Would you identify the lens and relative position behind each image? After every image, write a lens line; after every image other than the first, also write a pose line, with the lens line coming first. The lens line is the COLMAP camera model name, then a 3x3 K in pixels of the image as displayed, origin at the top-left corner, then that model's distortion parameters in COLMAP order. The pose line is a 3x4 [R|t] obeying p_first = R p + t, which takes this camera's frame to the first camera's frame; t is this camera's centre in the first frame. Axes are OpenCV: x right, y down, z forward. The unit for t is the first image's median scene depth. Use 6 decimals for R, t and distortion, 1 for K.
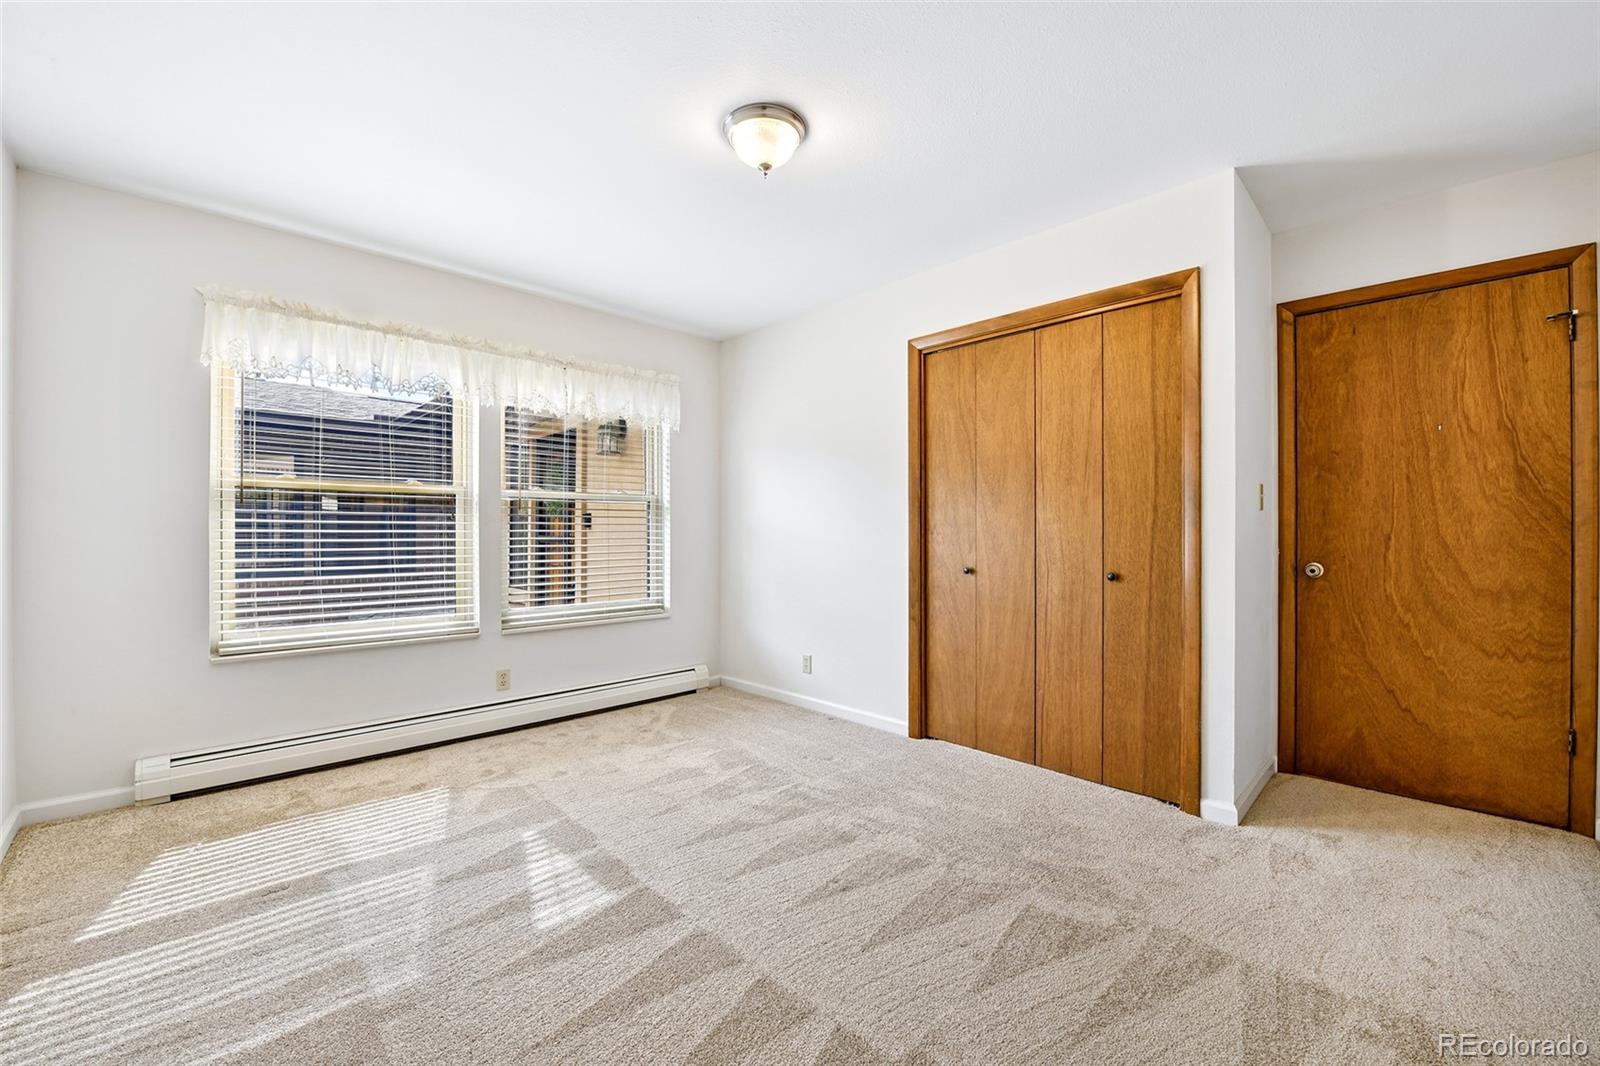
lens RADIAL K [[653.0, 0, 796.7], [0, 653.0, 531.1], [0, 0, 1]] dist [-0.012973, -0.000441]
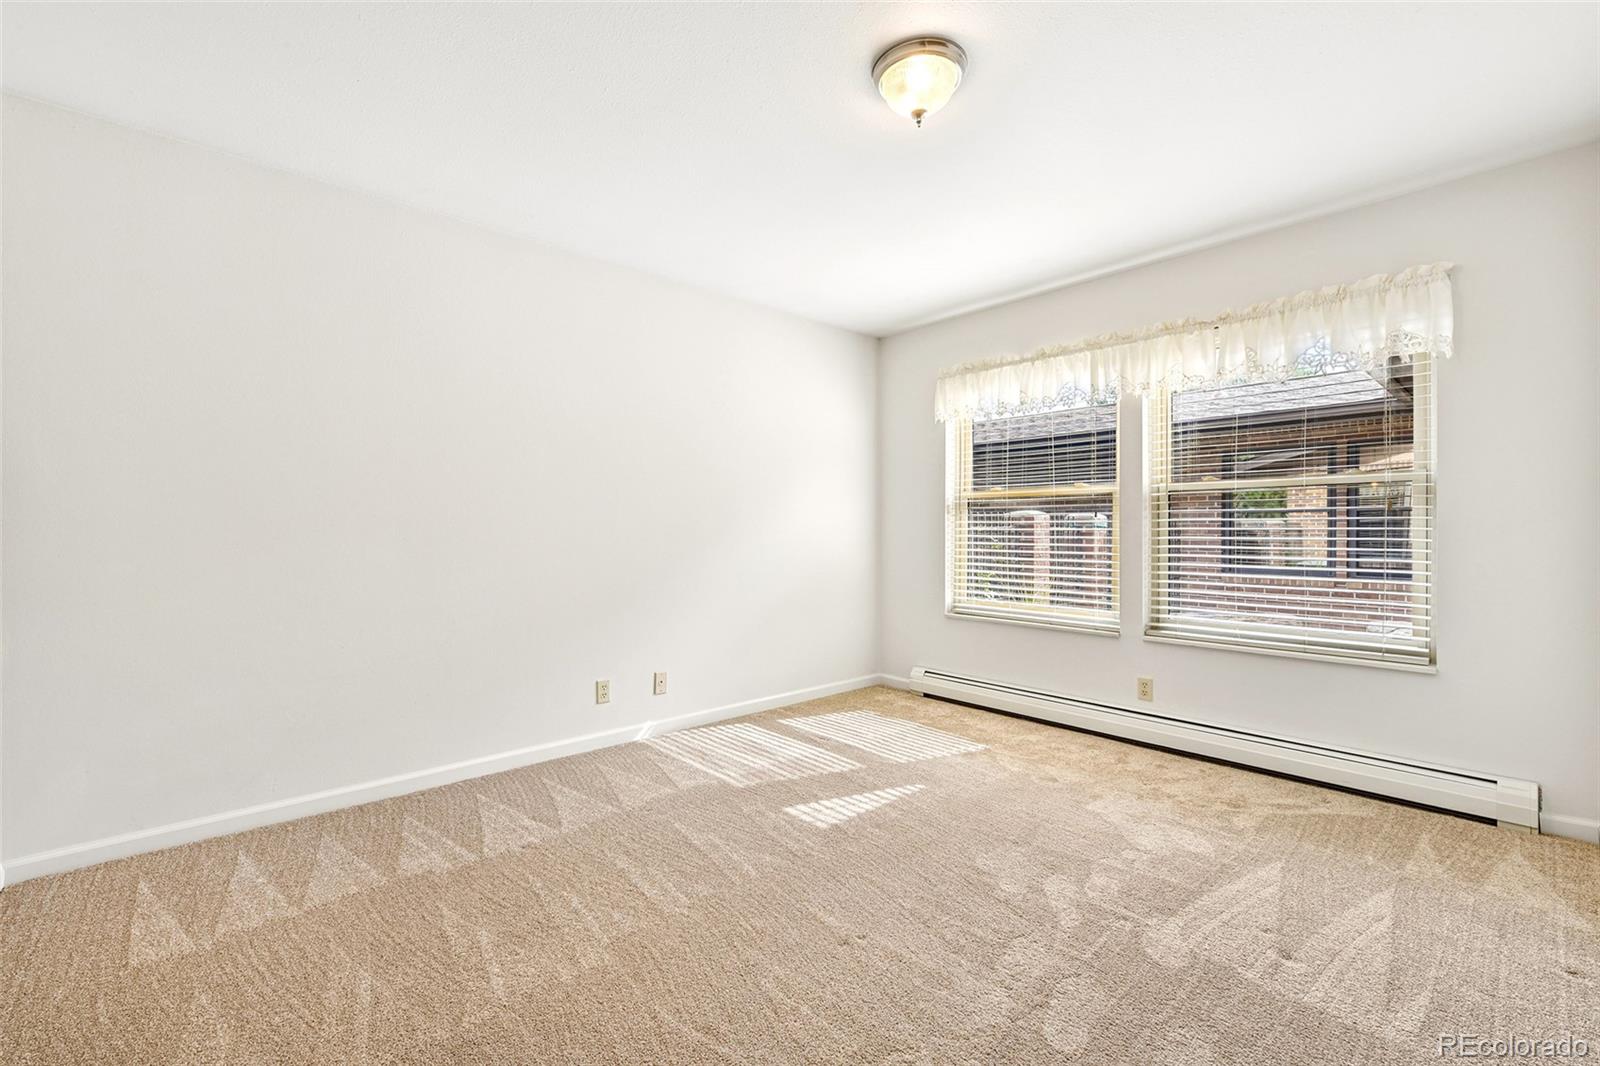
lens RADIAL K [[687.9, 0, 793.1], [0, 687.9, 530.9], [0, 0, 1]] dist [0.002772, 0.000024]
pose [[-0.051036, 0.001743, -0.998695, 0.601077], [0.001260, 0.999998, 0.001681, 0.000188], [0.998696, -0.001173, -0.051038, 0.593820]]
